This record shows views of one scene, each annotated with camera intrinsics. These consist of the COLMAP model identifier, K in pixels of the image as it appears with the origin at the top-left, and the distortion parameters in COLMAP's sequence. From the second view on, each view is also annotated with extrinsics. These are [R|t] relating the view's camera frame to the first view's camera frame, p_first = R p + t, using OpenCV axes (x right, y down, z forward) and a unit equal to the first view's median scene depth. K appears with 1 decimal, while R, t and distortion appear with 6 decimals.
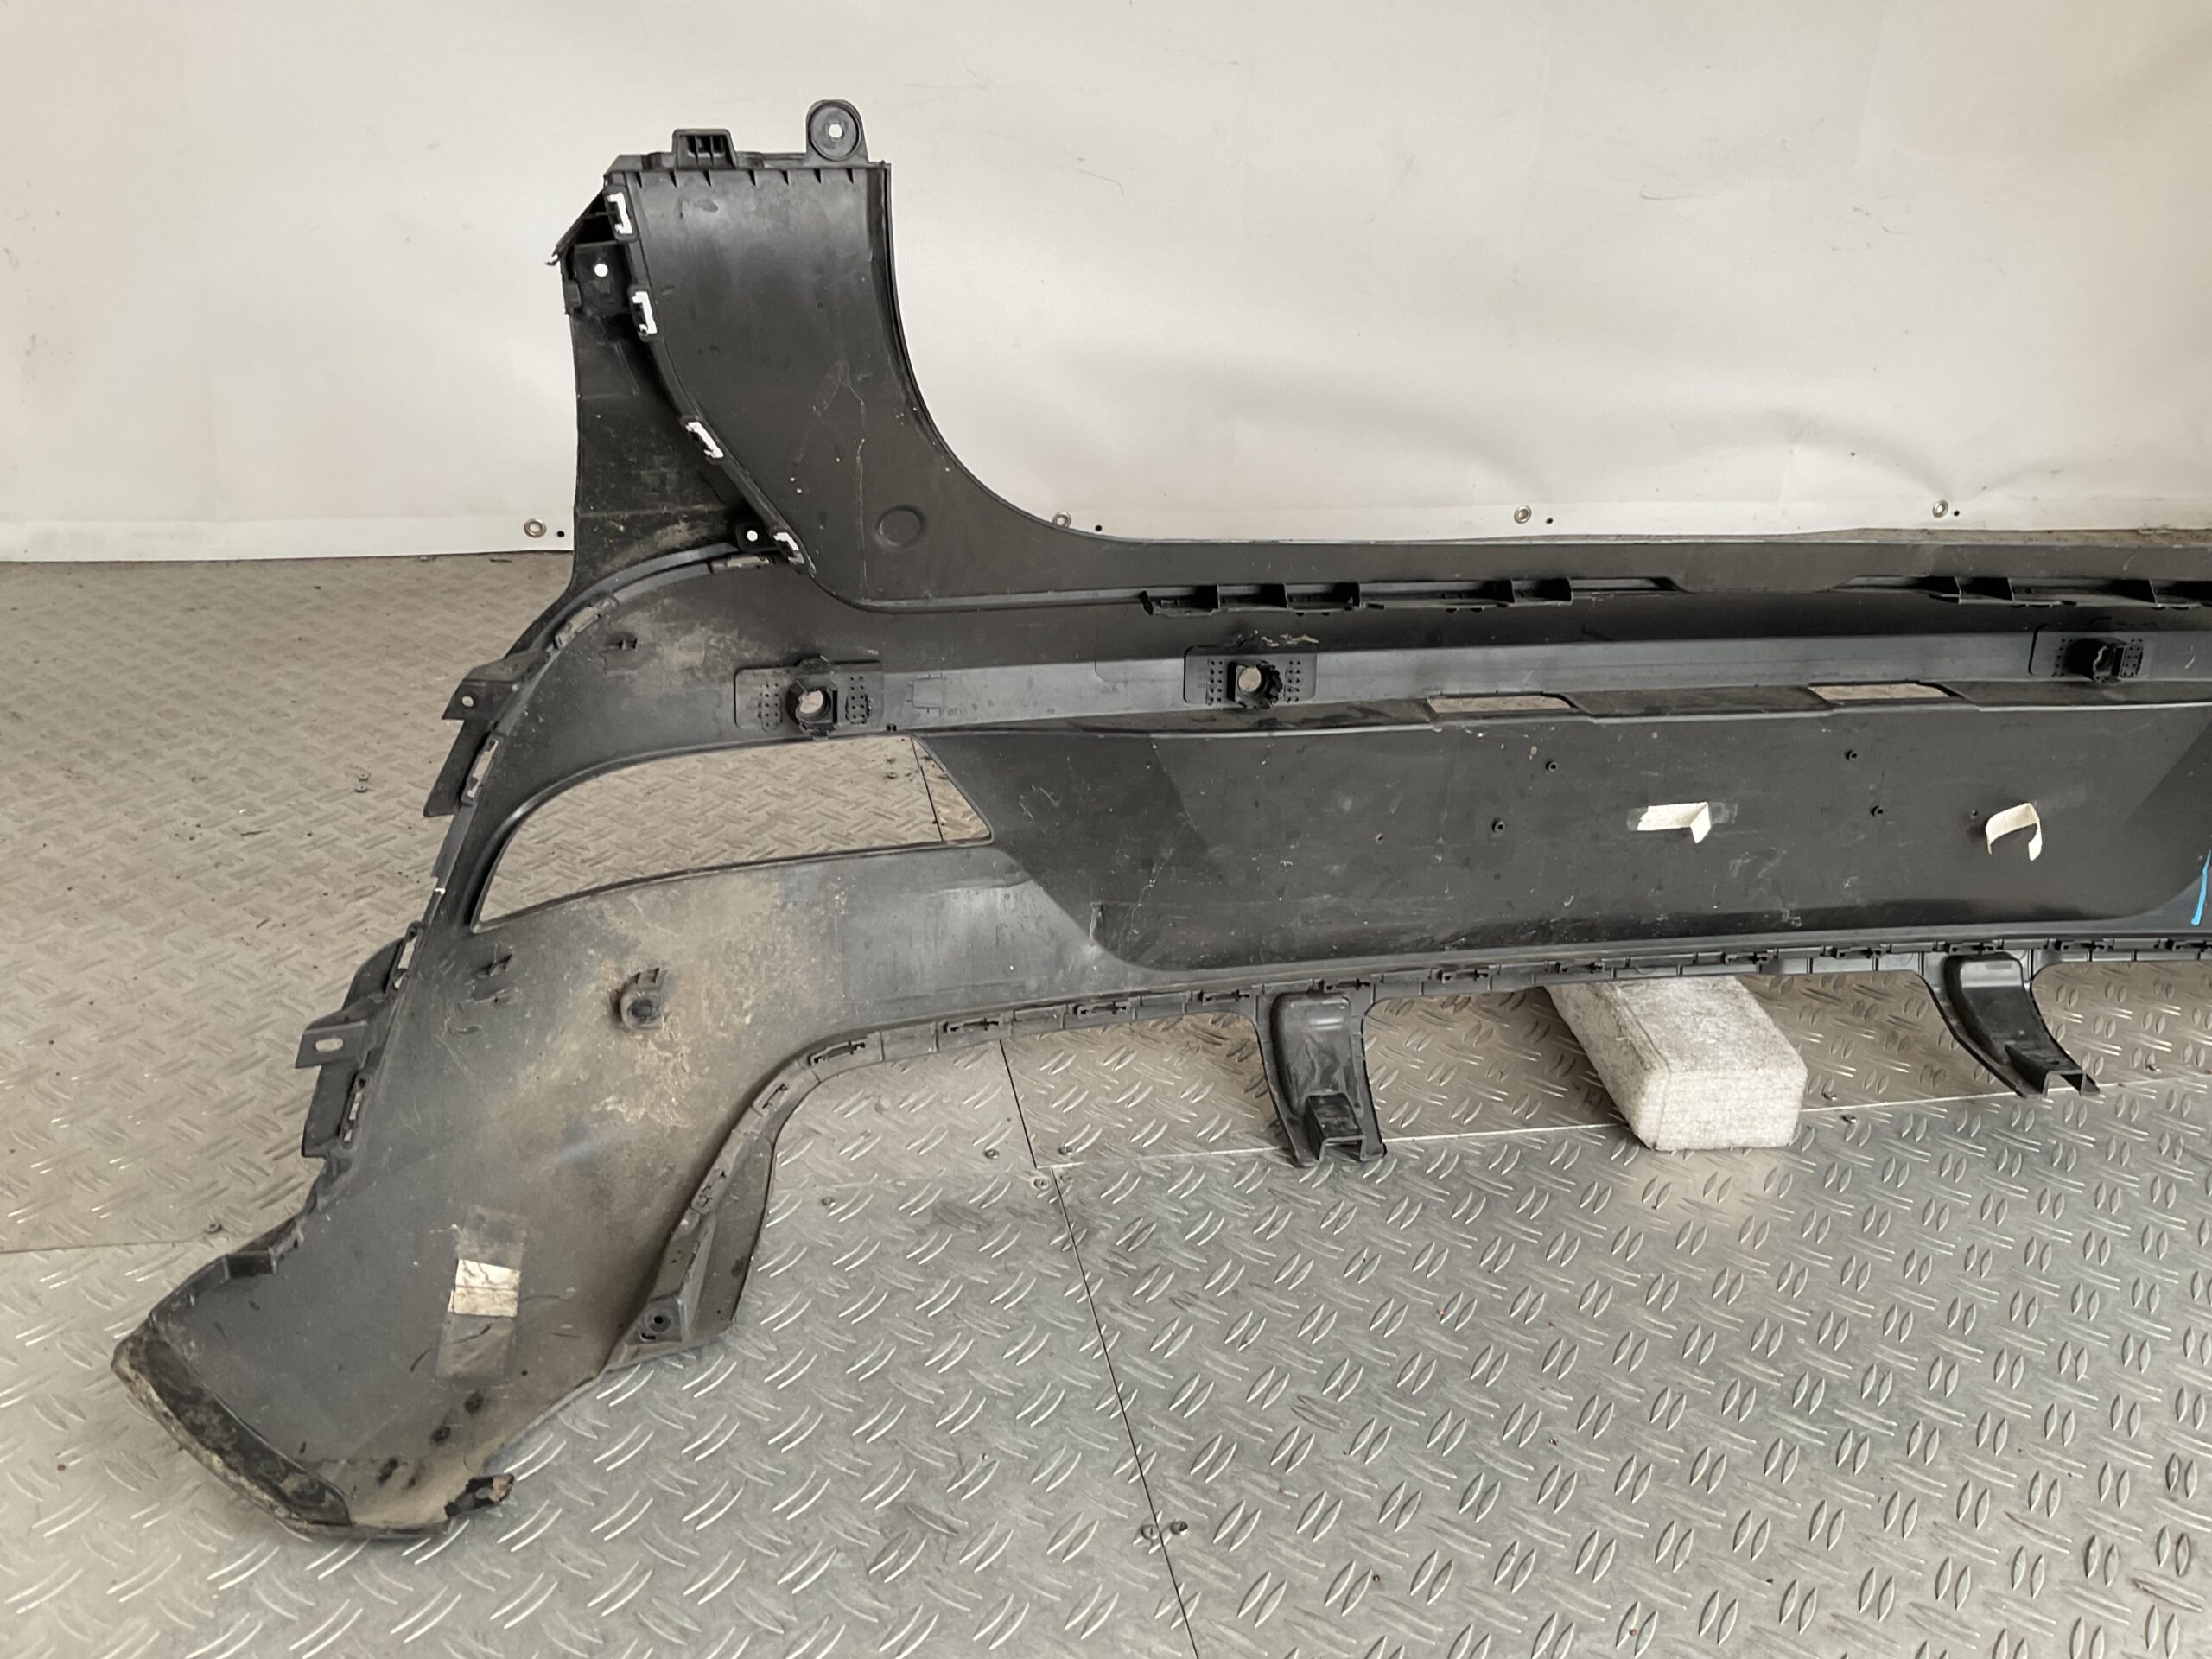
lens RADIAL K [[1873.7, 0, 1105.7], [0, 1873.7, 848.0], [0, 0, 1]] dist [0.031228, -0.084115]
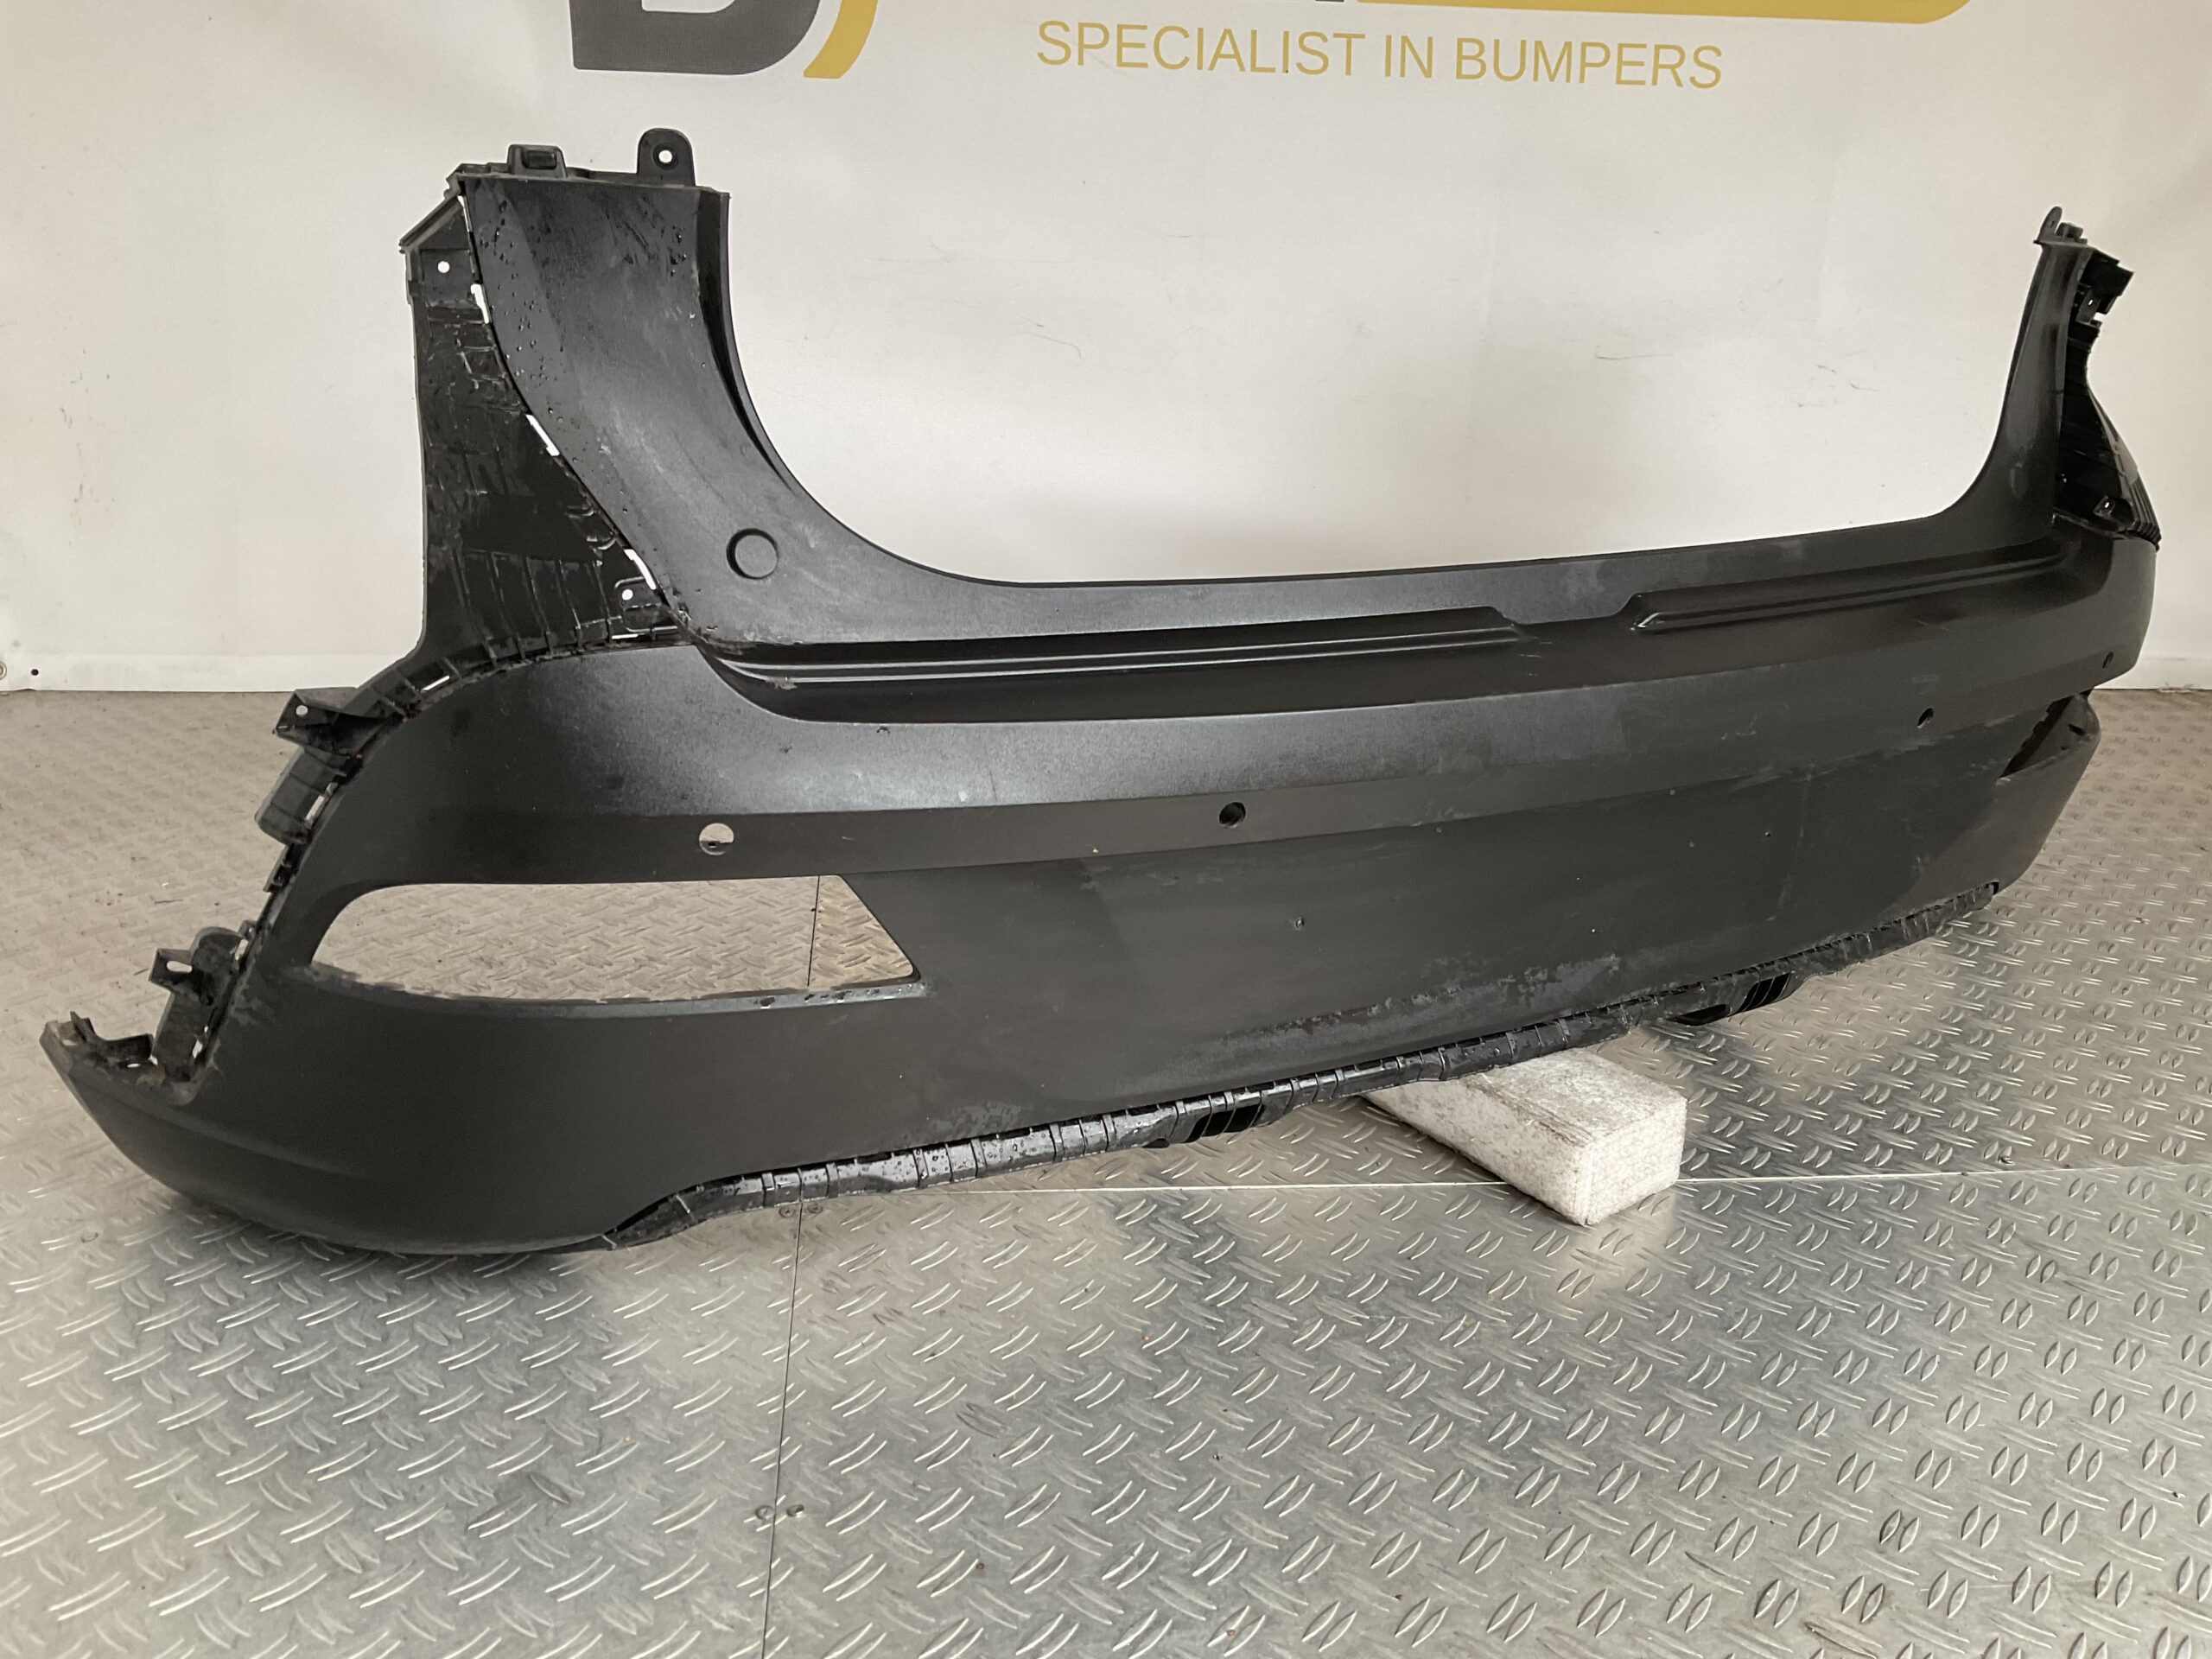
lens RADIAL K [[1873.7, 0, 1146.9], [0, 1873.7, 848.6], [0, 0, 1]] dist [0.031228, -0.084115]
pose [[0.995166, 0.008065, -0.097871, 0.293354], [-0.021244, 0.990704, -0.134369, 0.133317], [0.095878, 0.135799, 0.986086, -0.009027]]
